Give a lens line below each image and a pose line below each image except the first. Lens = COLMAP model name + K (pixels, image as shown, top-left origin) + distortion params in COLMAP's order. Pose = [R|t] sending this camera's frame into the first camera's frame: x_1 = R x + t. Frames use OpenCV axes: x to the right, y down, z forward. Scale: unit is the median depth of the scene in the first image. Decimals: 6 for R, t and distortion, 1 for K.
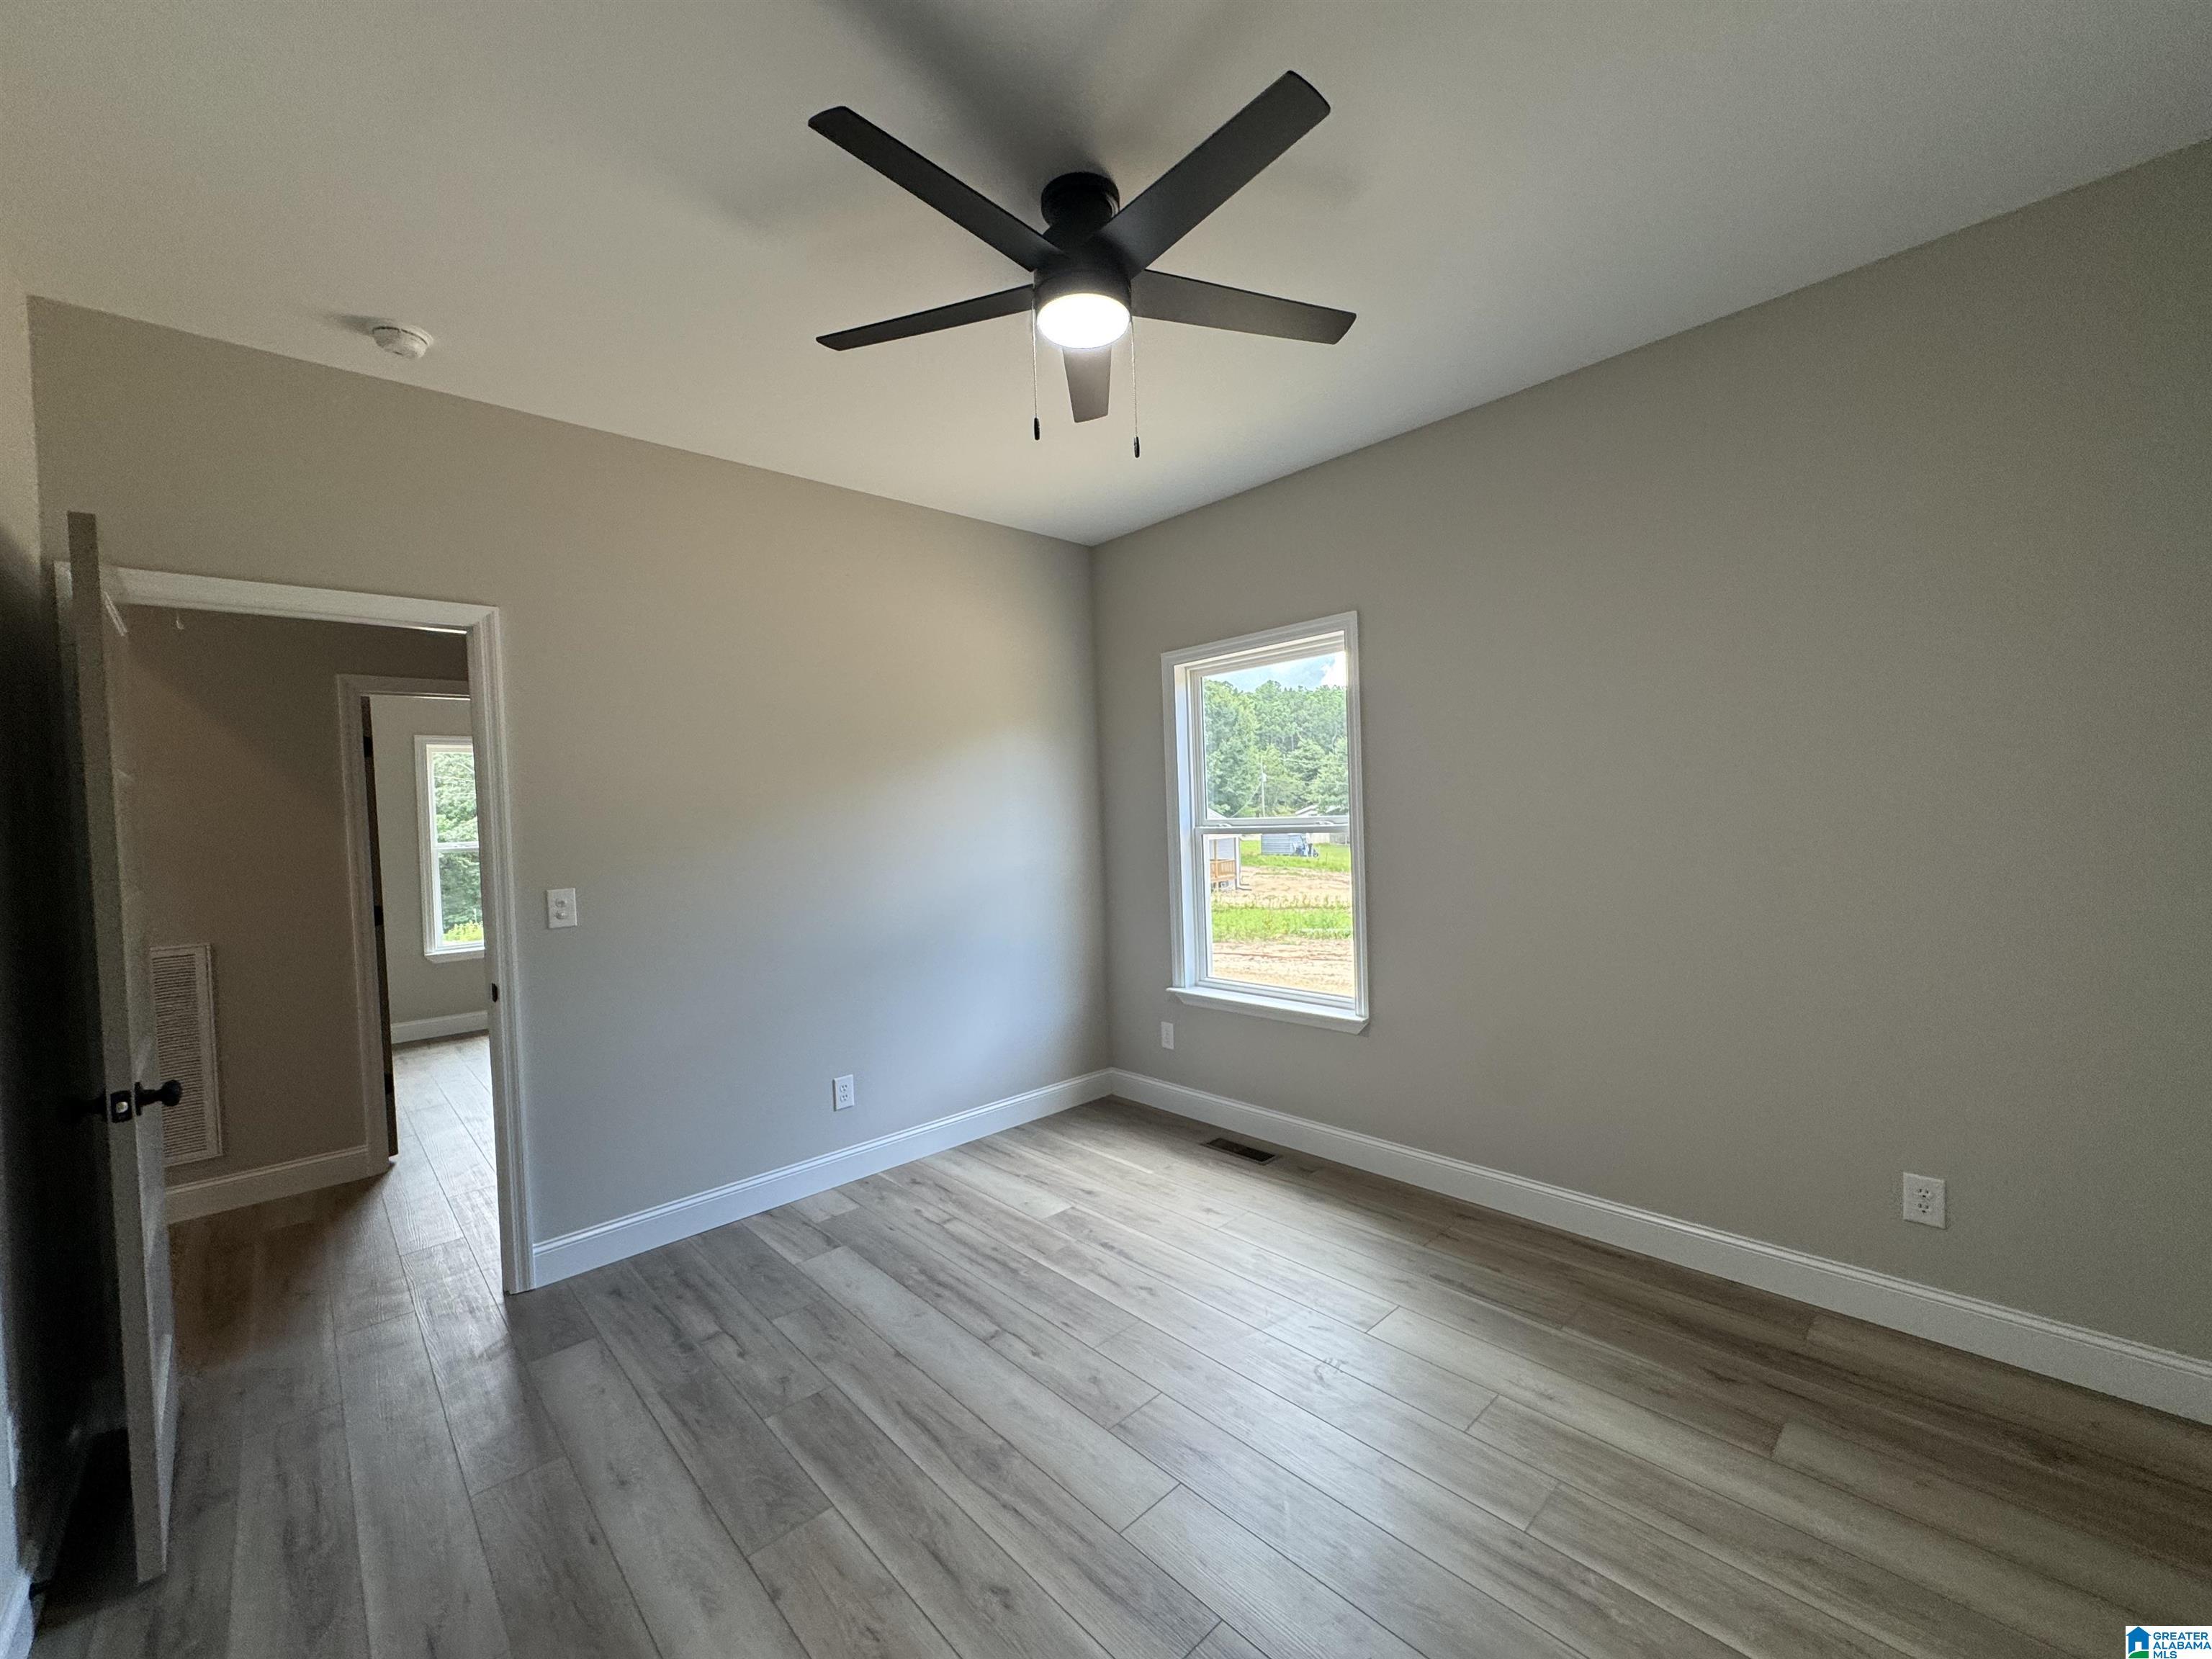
lens RADIAL K [[887.0, 0, 1122.1], [0, 887.0, 841.4], [0, 0, 1]] dist [0.002688, 0.001046]
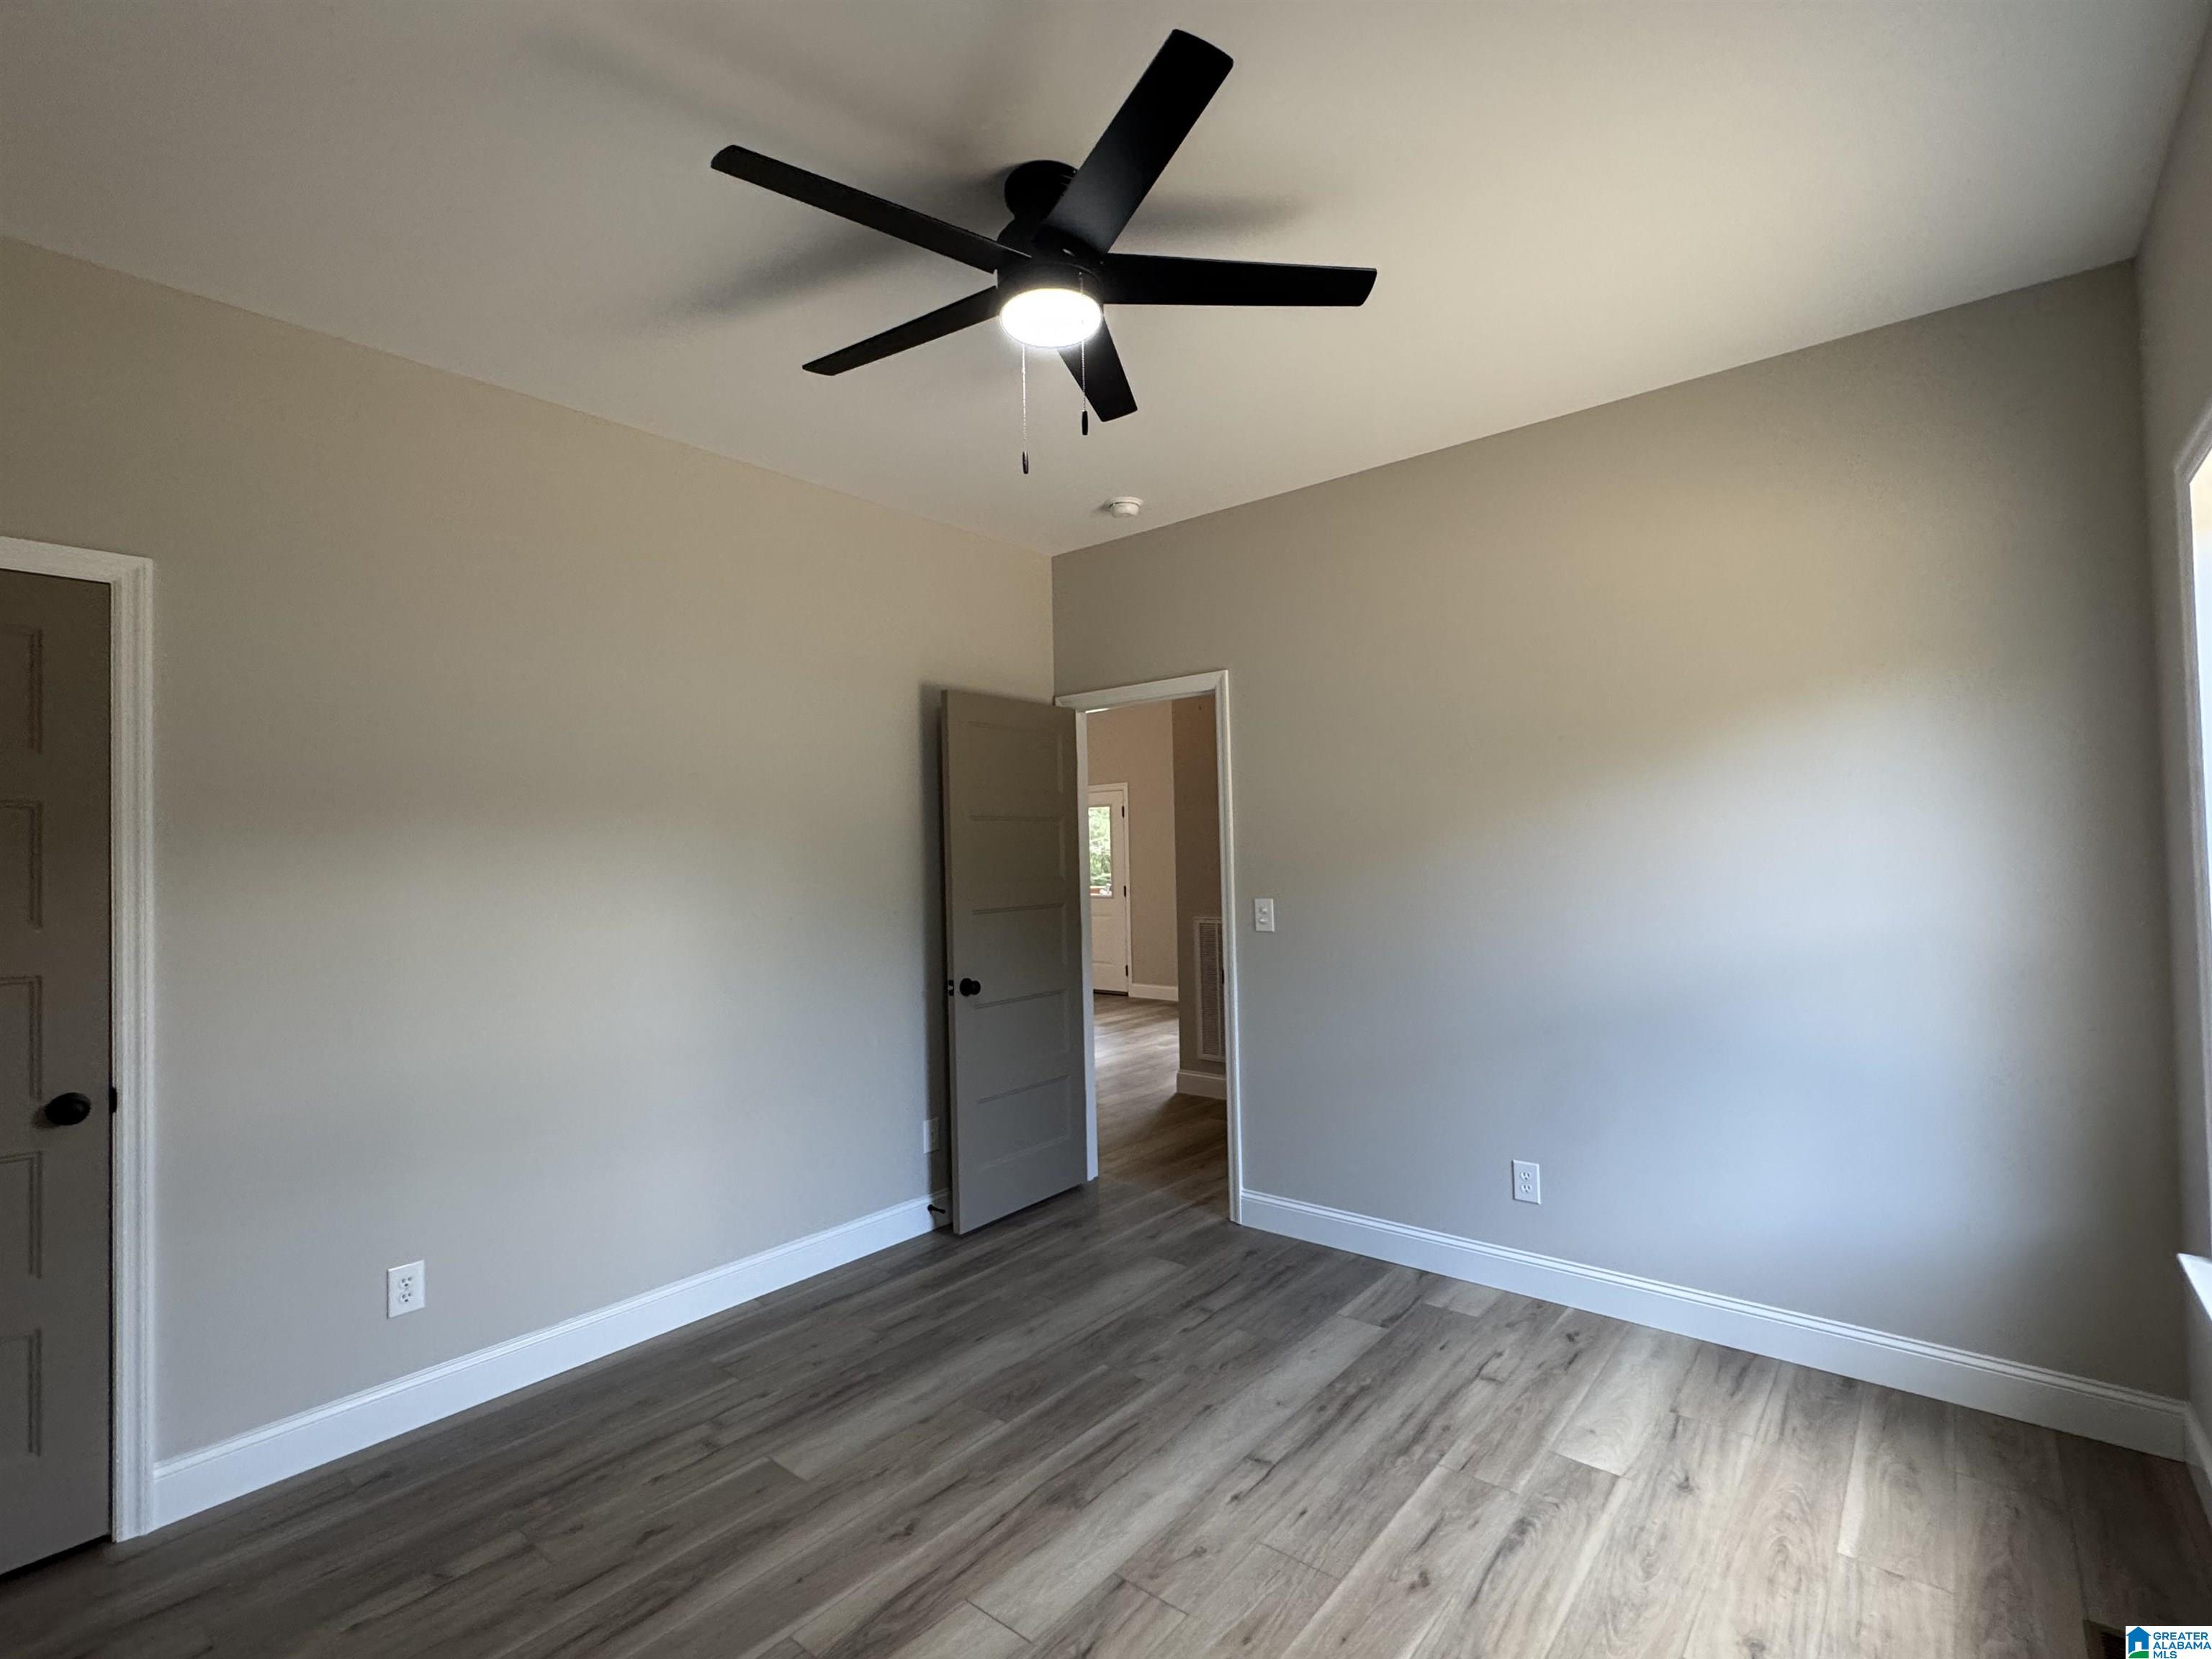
lens RADIAL K [[1035.0, 0, 1097.3], [0, 1035.0, 838.7], [0, 0, 1]] dist [0.012753, 0.000099]
pose [[0.112982, 0.020618, -0.993383, 0.780902], [-0.014323, 0.999715, 0.019121, -0.054861], [0.993494, 0.012068, 0.113245, 0.691790]]
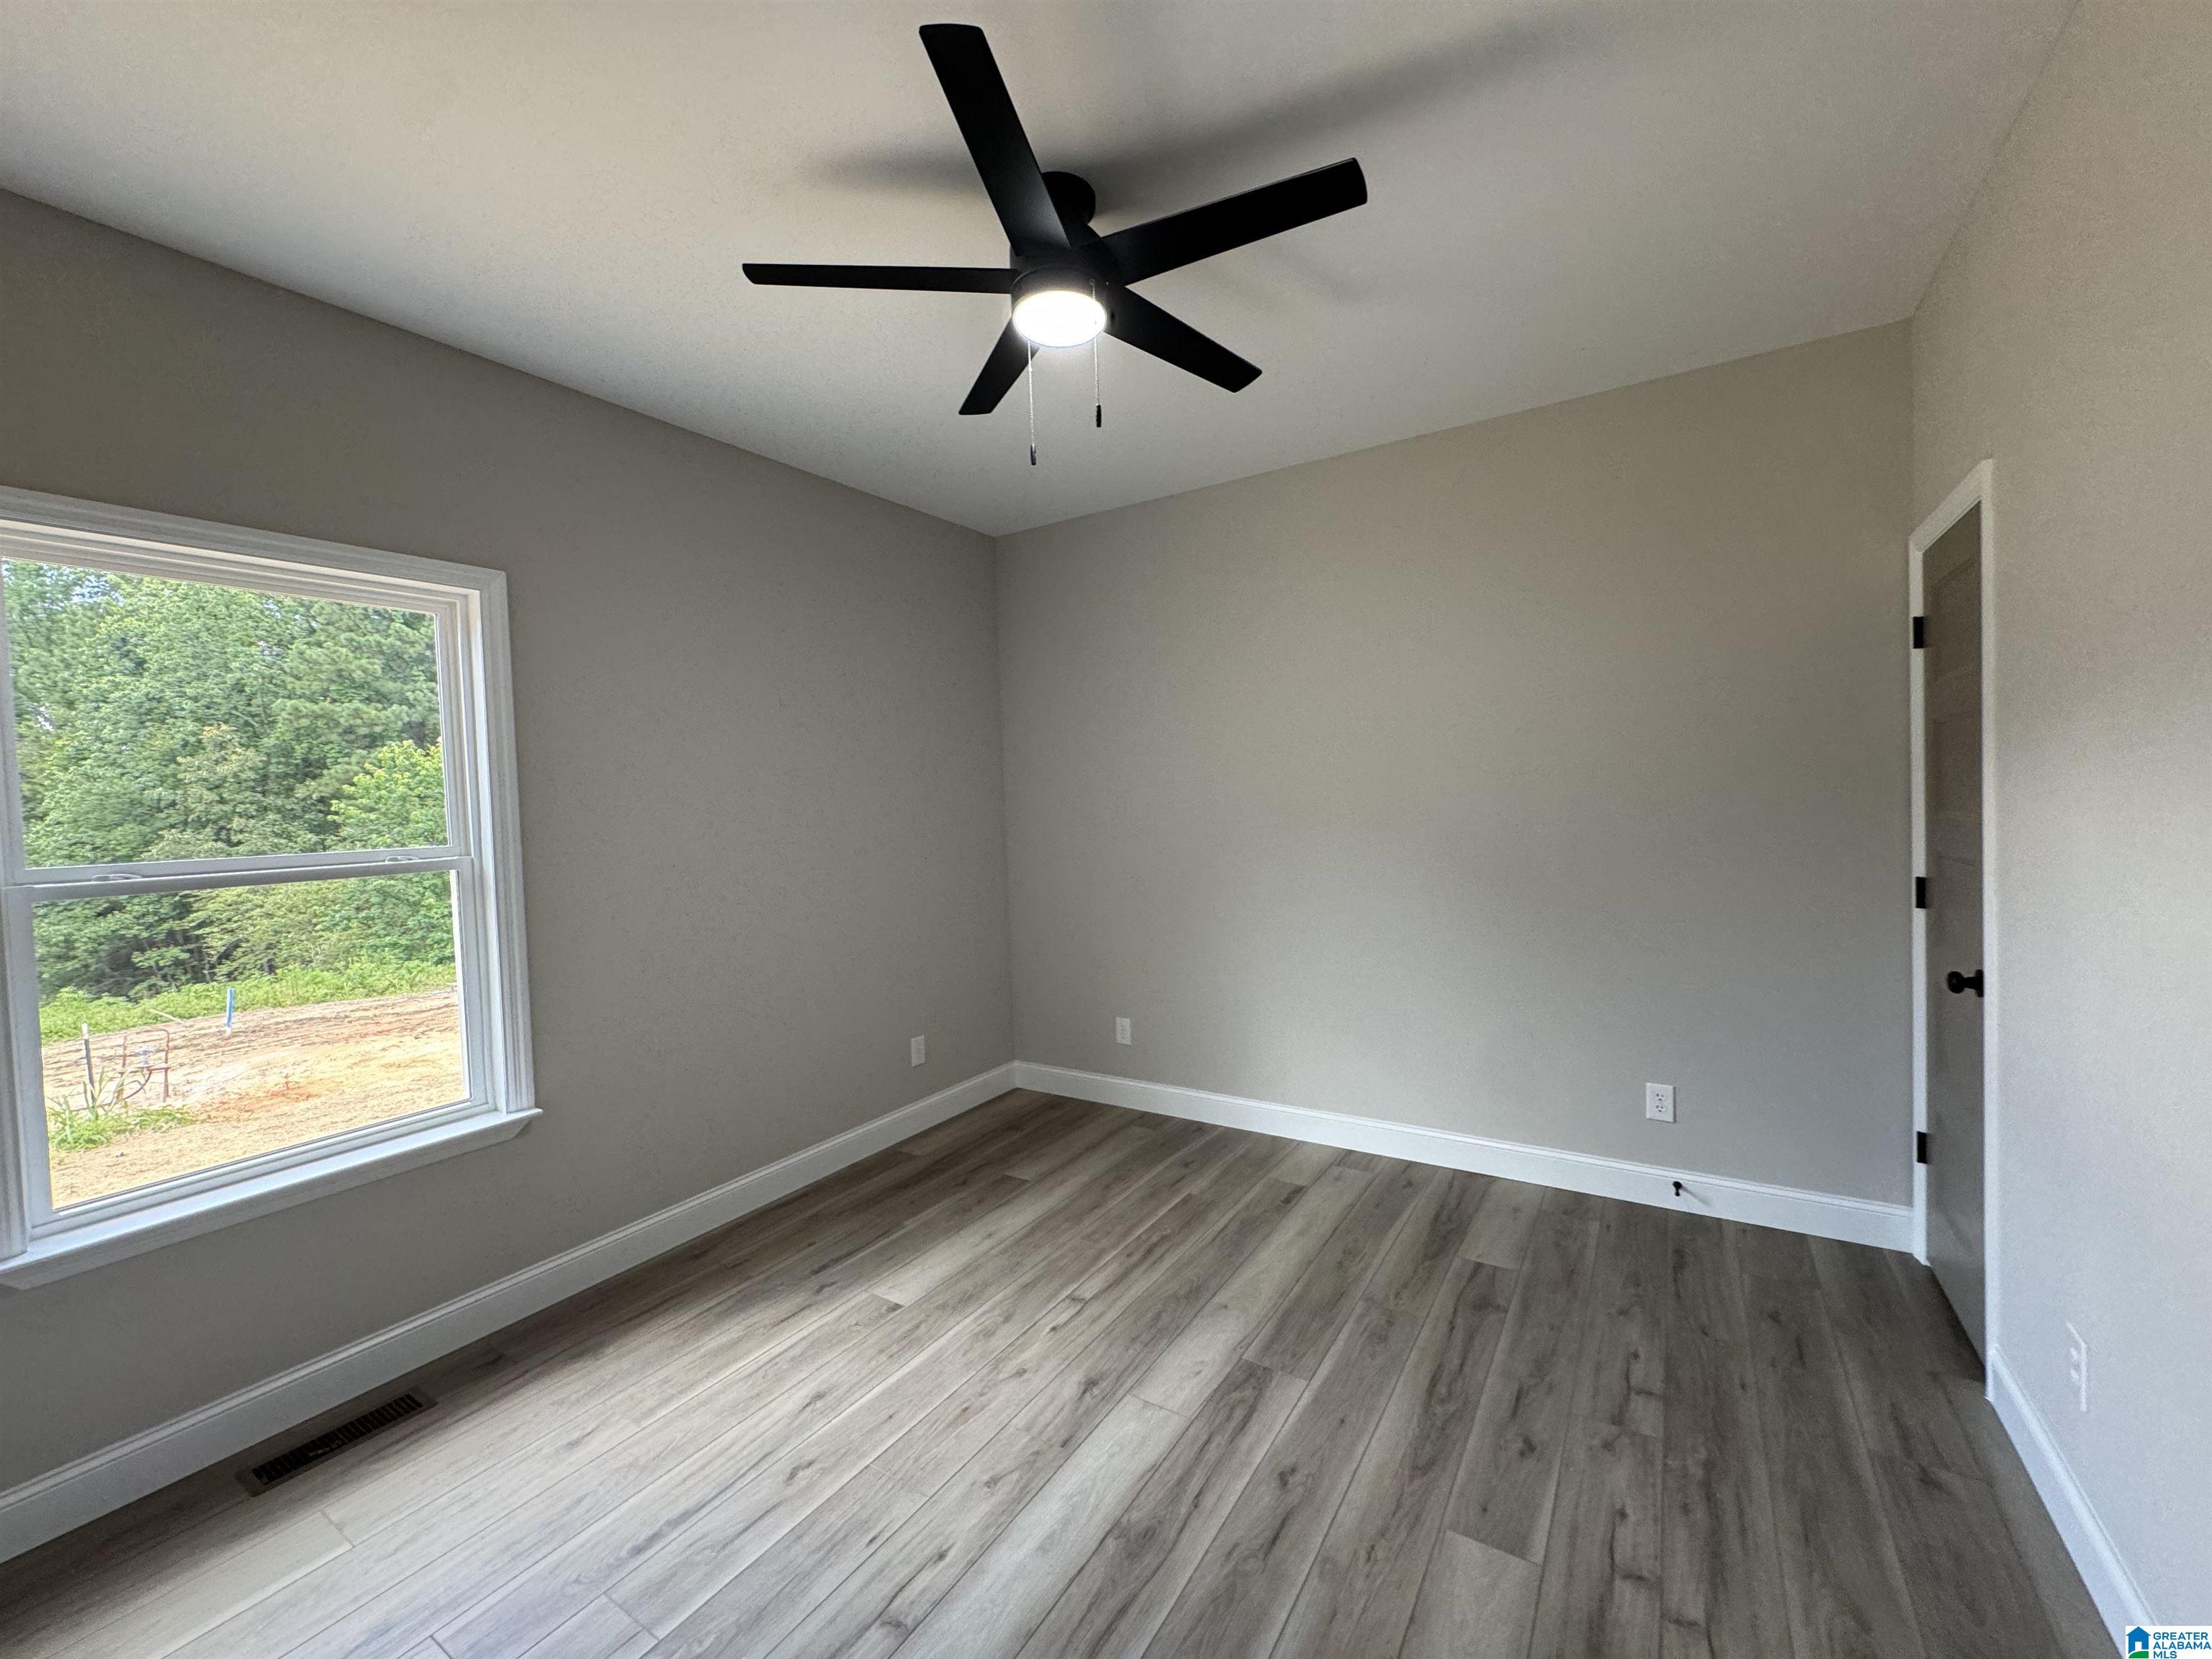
lens RADIAL K [[887.0, 0, 1086.2], [0, 887.0, 832.6], [0, 0, 1]] dist [0.002688, 0.001046]
pose [[-0.220892, 0.009928, 0.975248, -0.773133], [0.074985, 0.997161, 0.006833, -0.009158], [-0.972411, 0.074638, -0.221010, 0.921738]]
